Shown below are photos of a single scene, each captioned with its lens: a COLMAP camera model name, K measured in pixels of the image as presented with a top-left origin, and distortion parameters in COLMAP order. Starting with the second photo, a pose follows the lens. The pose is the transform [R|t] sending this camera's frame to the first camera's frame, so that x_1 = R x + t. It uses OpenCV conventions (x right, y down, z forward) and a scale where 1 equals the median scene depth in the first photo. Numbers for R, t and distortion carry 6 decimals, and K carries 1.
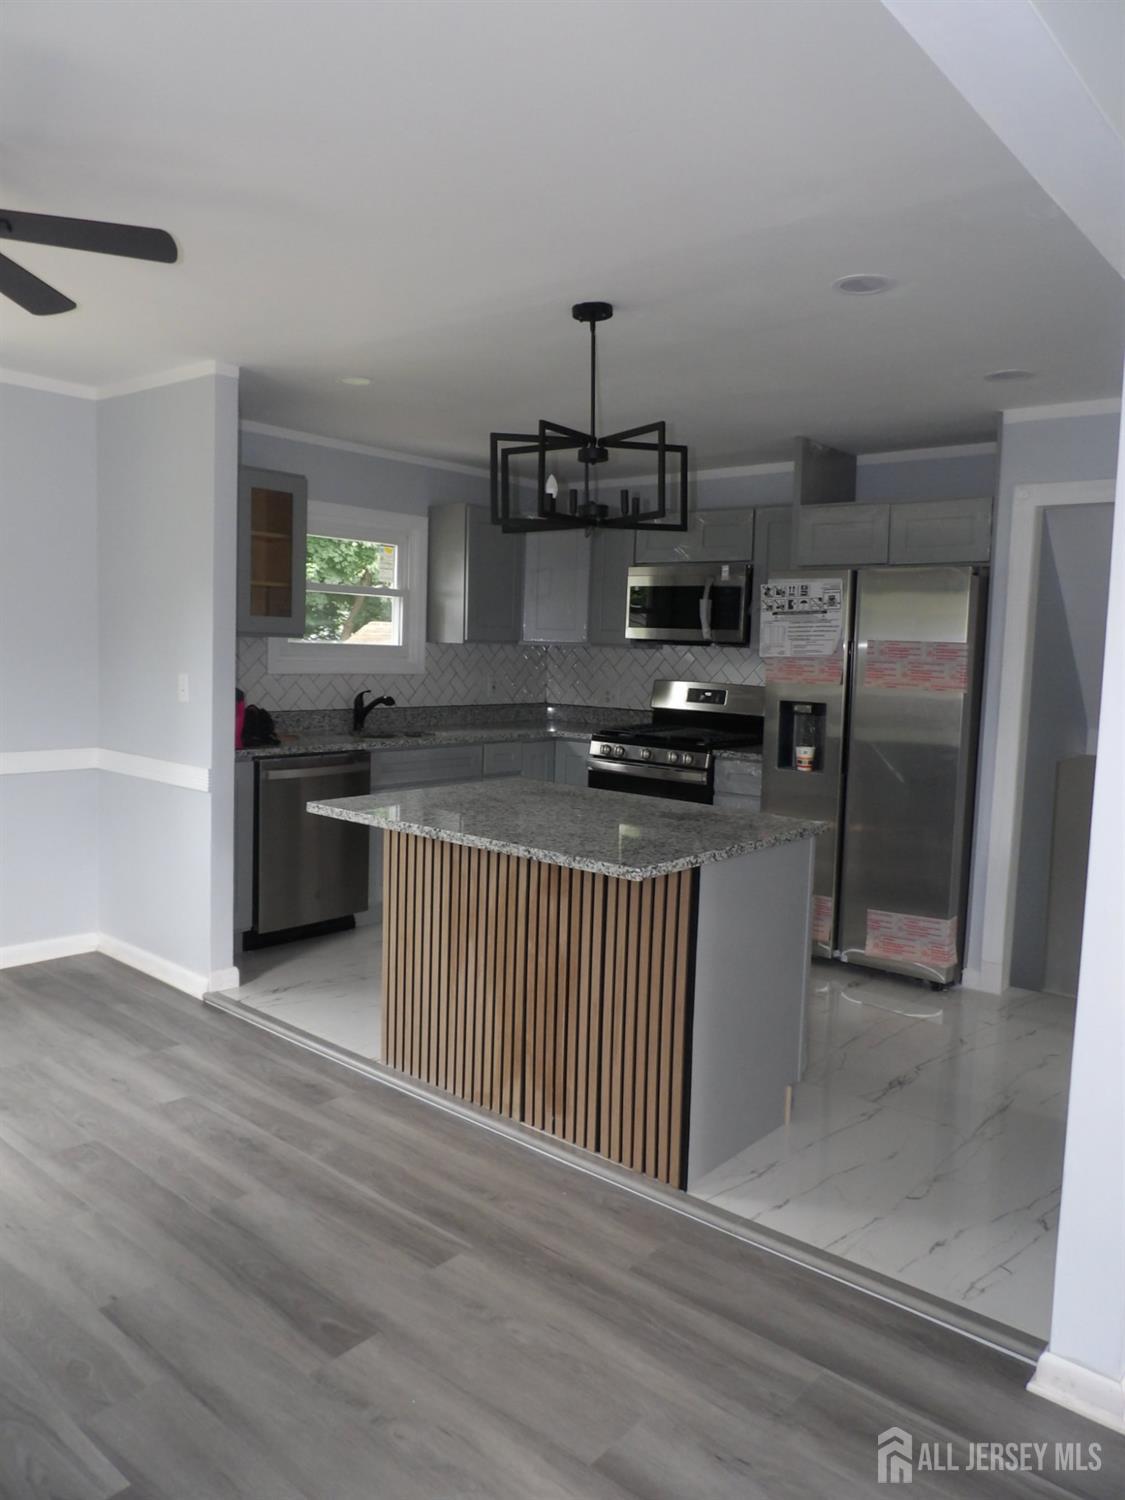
lens RADIAL K [[1075.0, 0, 554.6], [0, 1075.0, 742.0], [0, 0, 1]] dist [-0.005666, 0.005577]
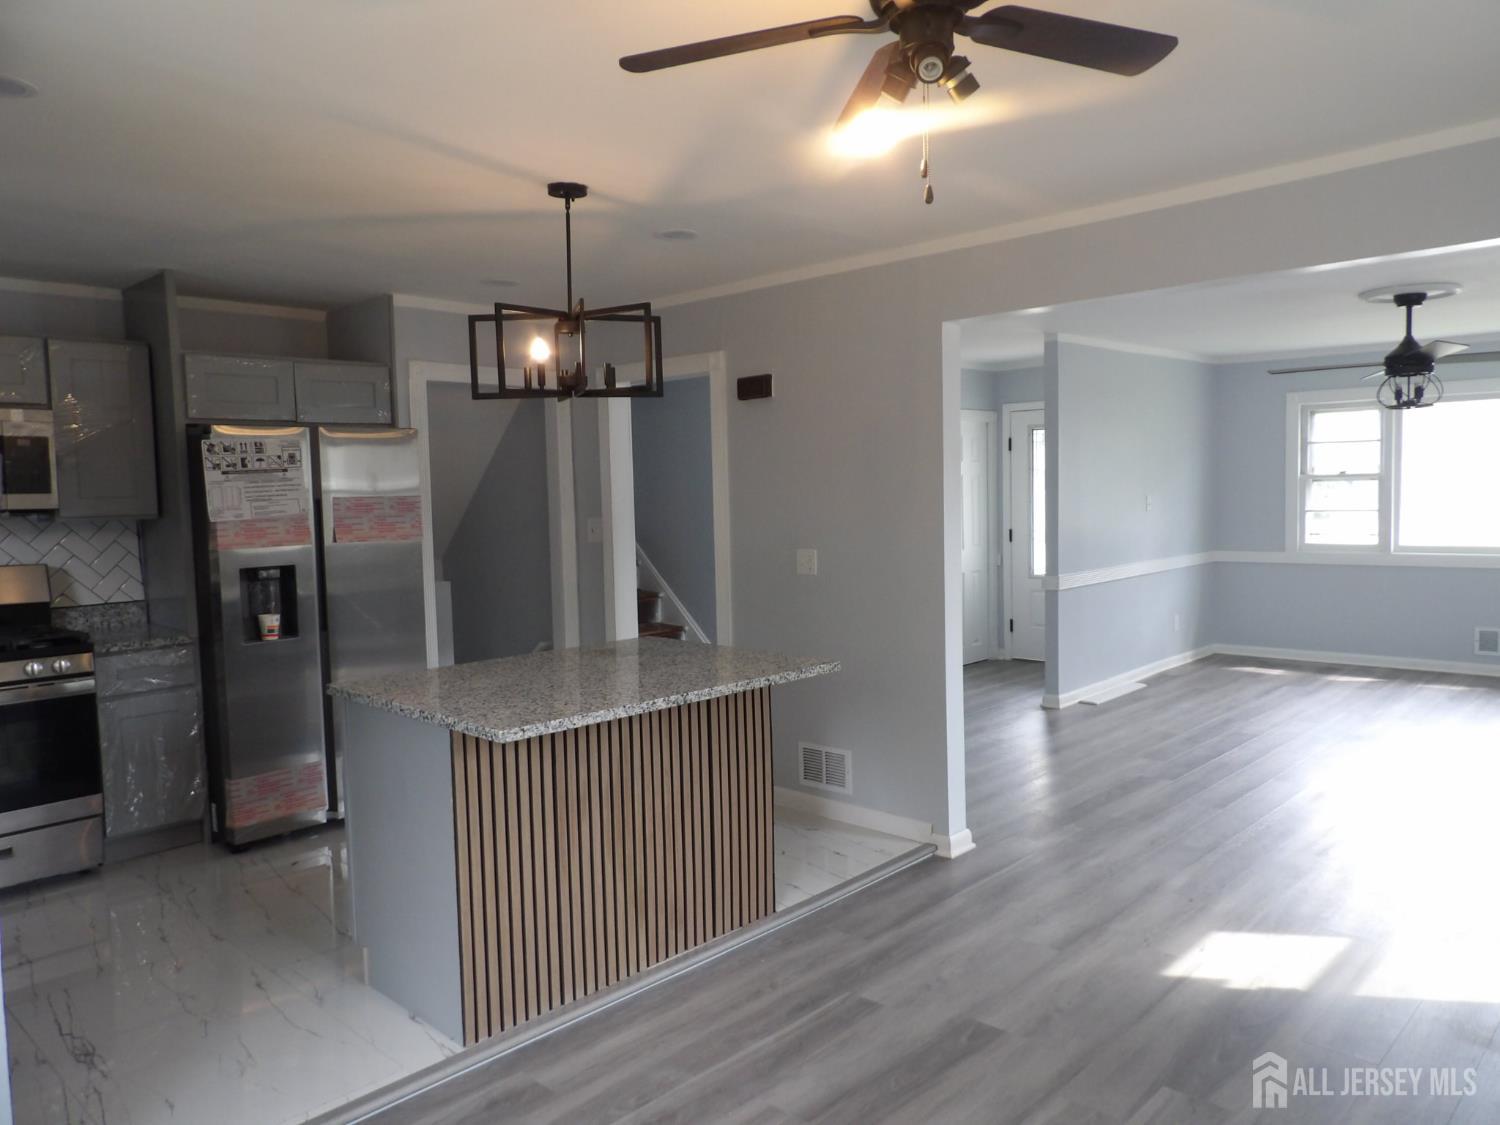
lens RADIAL K [[1084.5, 0, 759.8], [0, 1084.5, 562.4], [0, 0, 1]] dist [-0.014675, 0.003557]
pose [[0.043223, -0.099907, 0.994058, -0.728558], [0.116187, 0.988739, 0.094320, -0.085358], [-0.992286, 0.111420, 0.054344, 0.561485]]
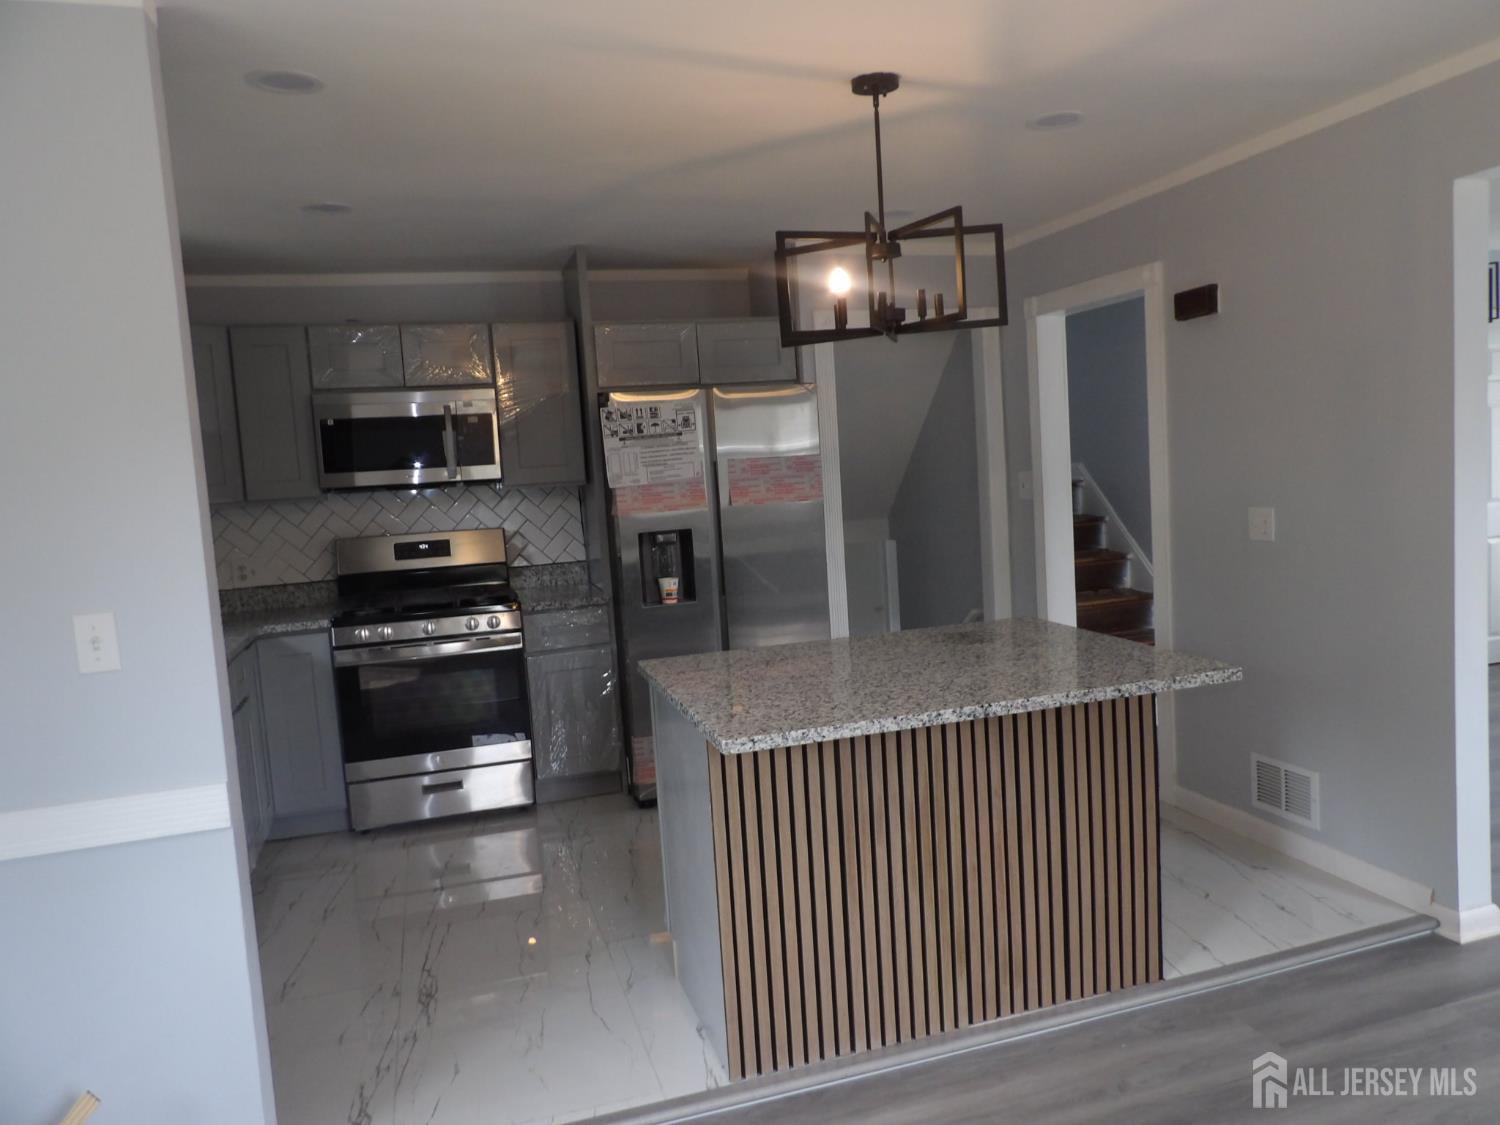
lens RADIAL K [[1079.1, 0, 758.2], [0, 1079.1, 562.2], [0, 0, 1]] dist [-0.006897, 0.013867]
pose [[0.520654, -0.143957, 0.841544, -0.560162], [0.155896, 0.985141, 0.072070, -0.070088], [-0.839414, 0.093669, 0.535360, 0.458748]]
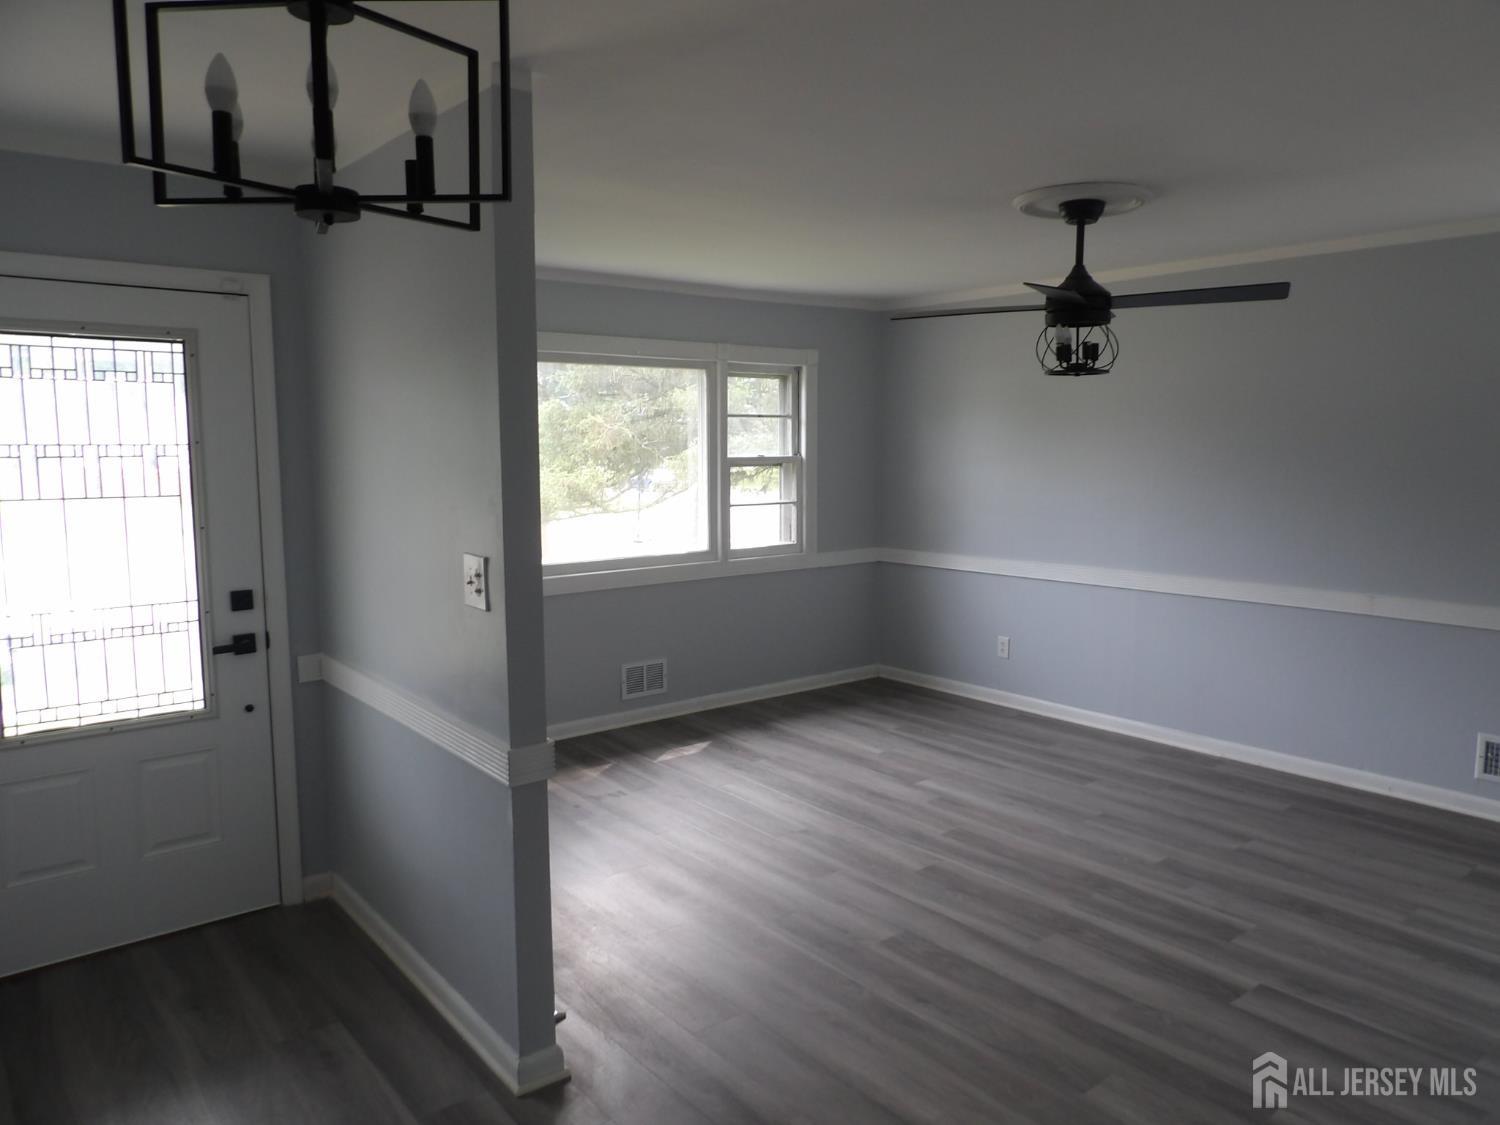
lens RADIAL K [[1079.1, 0, 758.2], [0, 1079.1, 562.2], [0, 0, 1]] dist [-0.006897, 0.013867]
pose [[-0.985998, -0.049646, 0.159195, 0.645344], [-0.016160, 0.978609, 0.205095, -0.083056], [-0.165972, 0.199650, -0.965709, 0.748775]]
